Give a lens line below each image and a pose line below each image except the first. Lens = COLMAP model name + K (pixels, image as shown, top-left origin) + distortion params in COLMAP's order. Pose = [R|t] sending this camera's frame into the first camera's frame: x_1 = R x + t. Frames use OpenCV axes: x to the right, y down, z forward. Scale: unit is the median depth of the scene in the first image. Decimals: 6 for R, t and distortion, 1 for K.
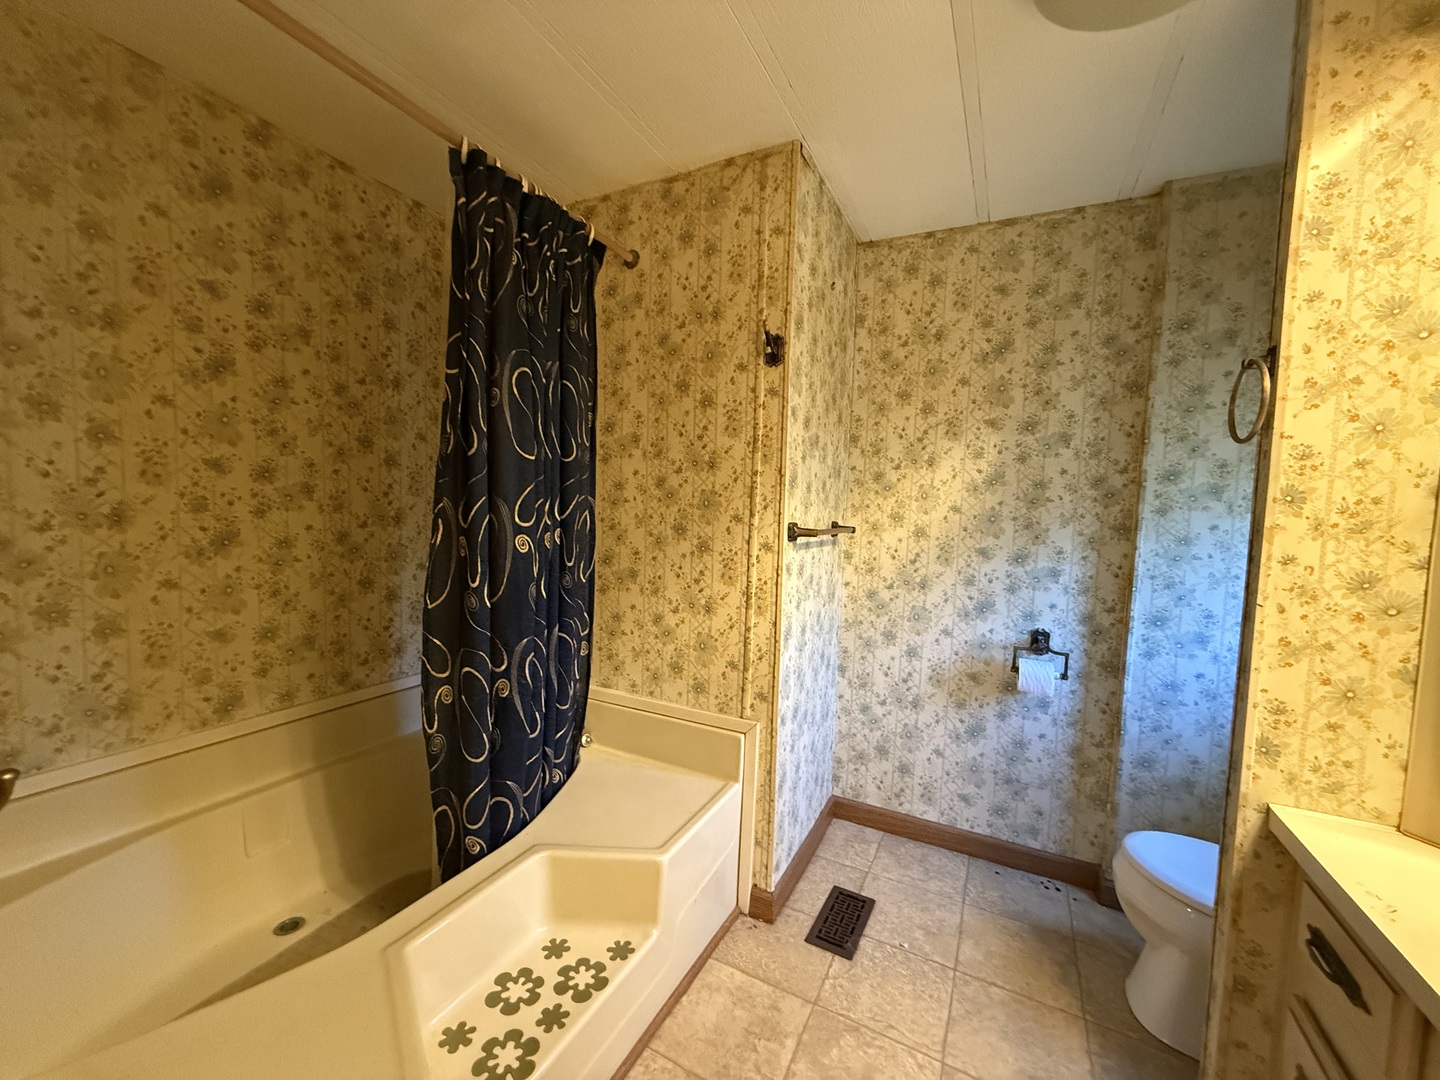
lens RADIAL K [[574.3, 0, 715.6], [0, 574.3, 542.0], [0, 0, 1]] dist [-0.001067, -0.000132]
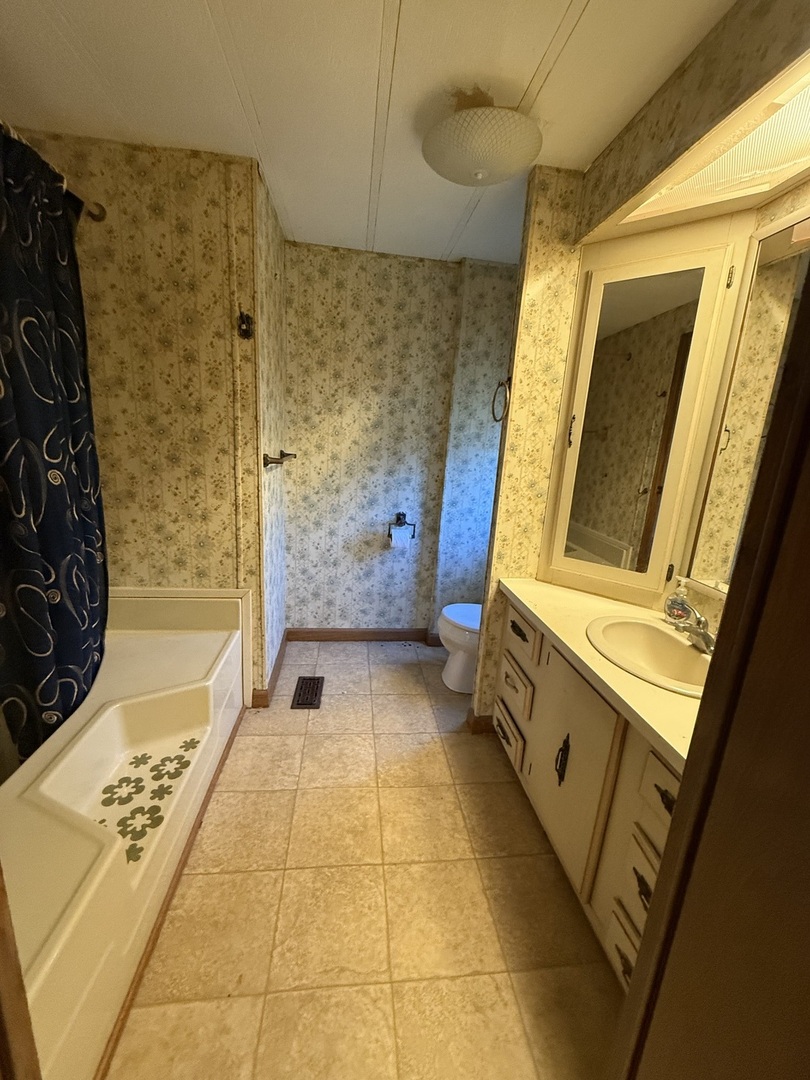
lens RADIAL K [[430.7, 0, 405.0], [0, 430.7, 540.0], [0, 0, 1]] dist [-0.001067, -0.000132]
pose [[0.826628, -0.116524, 0.550553, -0.193966], [0.003967, 0.979510, 0.201356, -0.037384], [-0.562735, -0.164262, 0.810152, -0.120332]]
